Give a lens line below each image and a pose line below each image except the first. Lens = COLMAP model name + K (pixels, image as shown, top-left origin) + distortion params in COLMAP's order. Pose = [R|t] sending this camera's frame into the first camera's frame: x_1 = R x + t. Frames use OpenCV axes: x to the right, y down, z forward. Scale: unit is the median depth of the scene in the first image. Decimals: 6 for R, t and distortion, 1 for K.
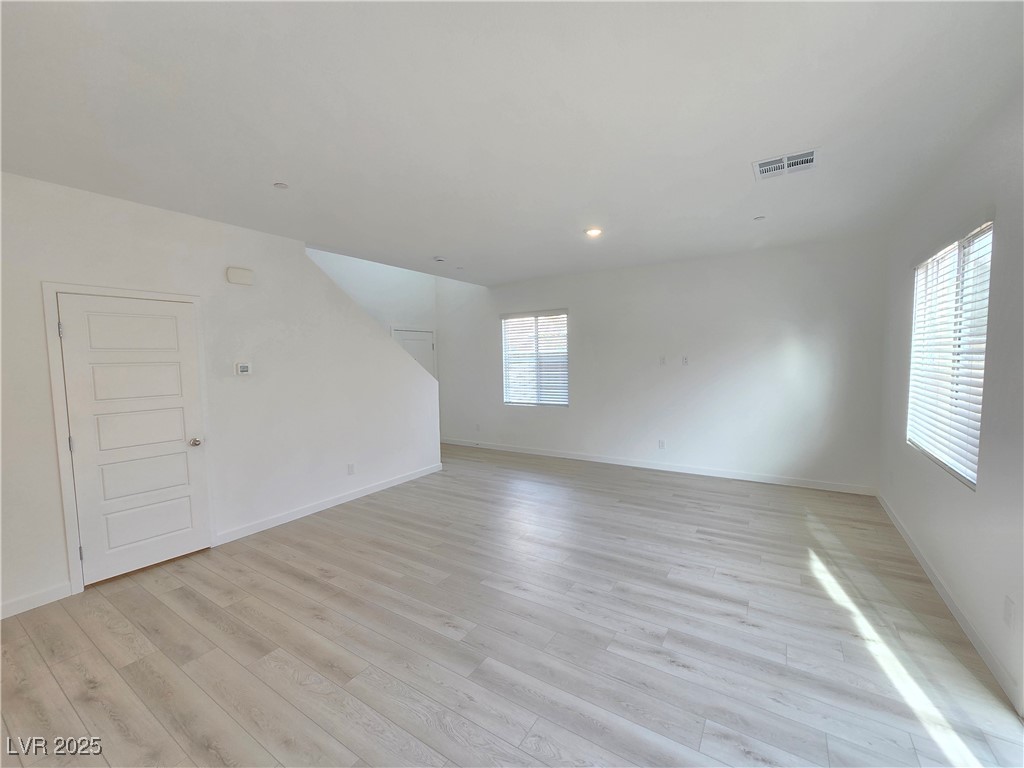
lens RADIAL K [[419.2, 0, 515.1], [0, 419.2, 387.9], [0, 0, 1]] dist [-0.010203, 0.005792]
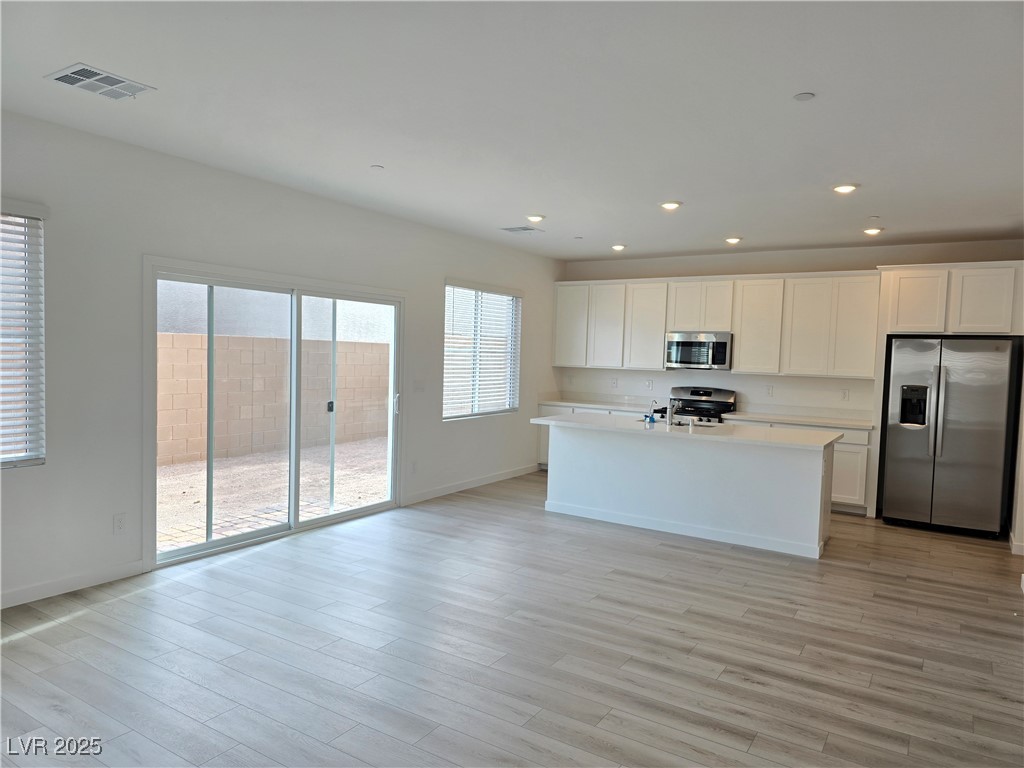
lens RADIAL K [[693.8, 0, 512.0], [0, 693.8, 384.0], [0, 0, 1]] dist [0.079008, -0.066467]
pose [[-0.999914, -0.012333, 0.004571, -0.089117], [-0.011721, 0.993203, 0.115802, -0.138392], [-0.005968, 0.115738, -0.993262, 2.084558]]
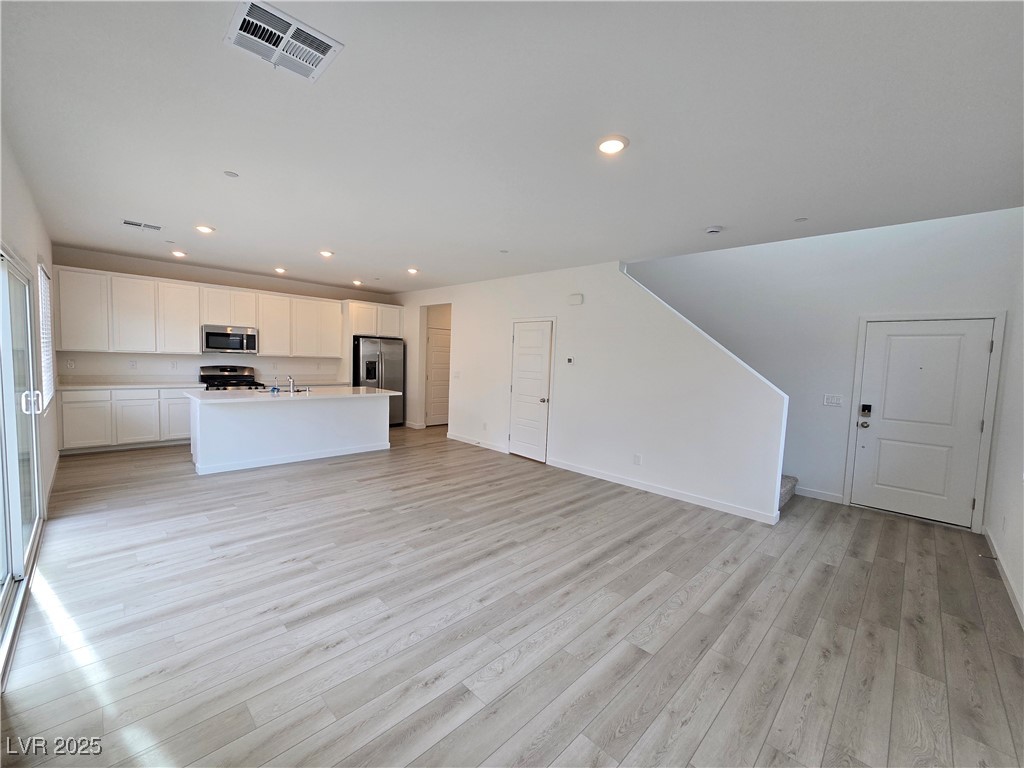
lens RADIAL K [[419.2, 0, 515.1], [0, 419.2, 387.9], [0, 0, 1]] dist [-0.010203, 0.005792]
pose [[-0.203715, 0.082559, -0.975543, 1.103886], [-0.105928, 0.988730, 0.105795, -0.108279], [0.973283, 0.124889, -0.192674, 1.365166]]
